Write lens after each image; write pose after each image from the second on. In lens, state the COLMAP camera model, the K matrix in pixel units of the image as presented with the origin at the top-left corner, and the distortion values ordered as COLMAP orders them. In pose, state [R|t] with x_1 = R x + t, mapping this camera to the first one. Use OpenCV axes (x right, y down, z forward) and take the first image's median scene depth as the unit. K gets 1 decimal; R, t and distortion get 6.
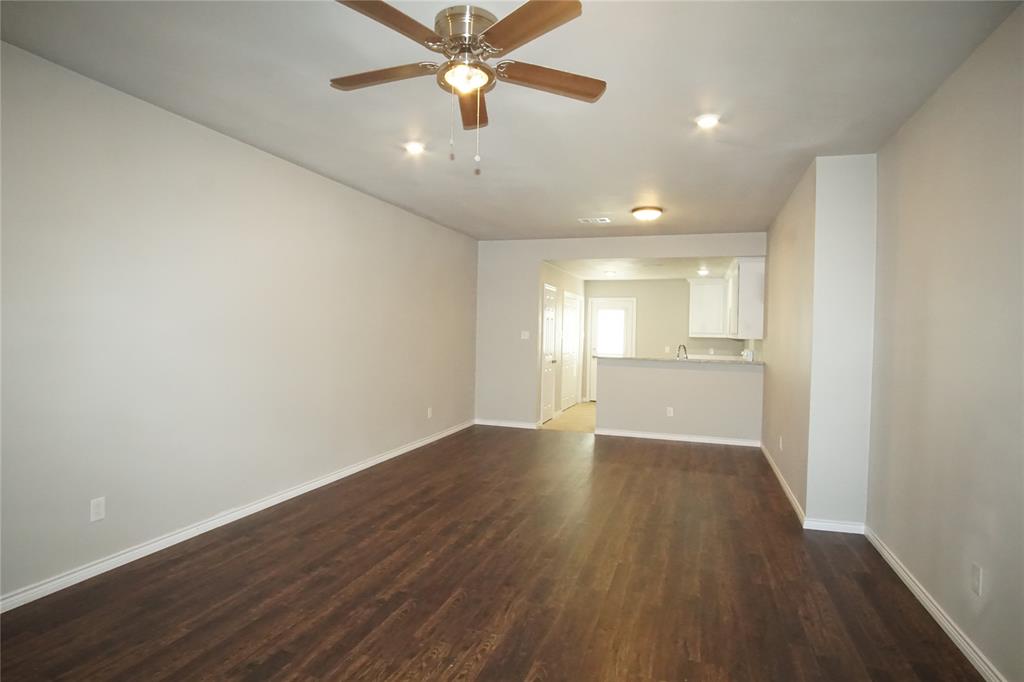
lens RADIAL K [[548.6, 0, 512.0], [0, 548.6, 341.0], [0, 0, 1]] dist [0.001130, 0.000111]
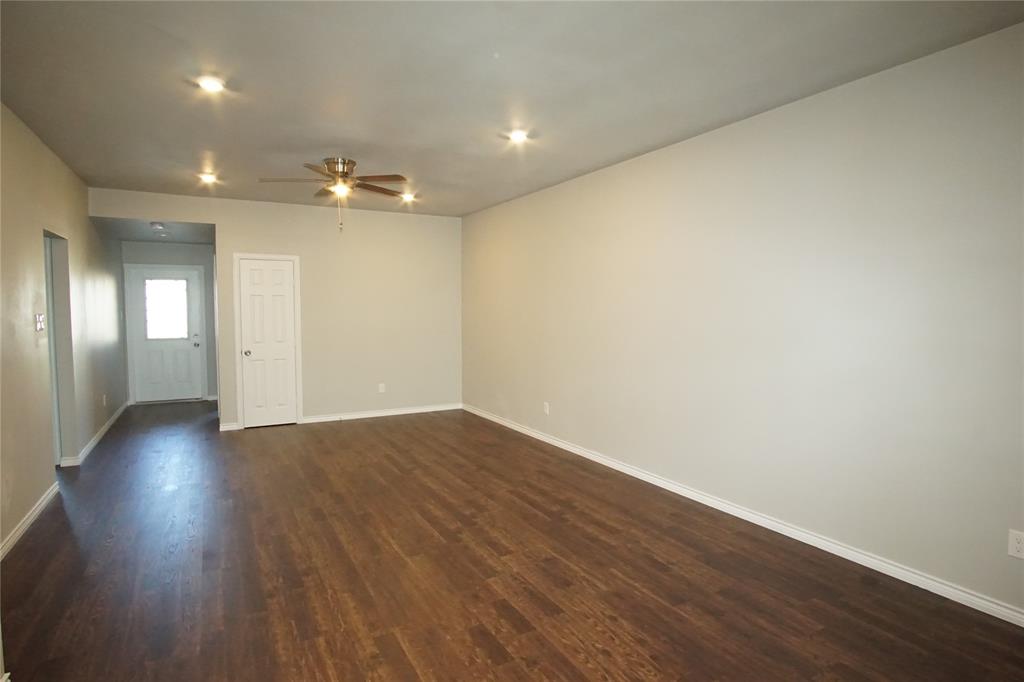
lens RADIAL K [[548.6, 0, 512.0], [0, 548.6, 341.0], [0, 0, 1]] dist [0.001130, 0.000111]
pose [[-0.669479, 0.023491, -0.742459, 0.628986], [-0.025332, 0.998197, 0.054424, -0.031549], [0.742399, 0.055244, -0.667677, 1.780406]]
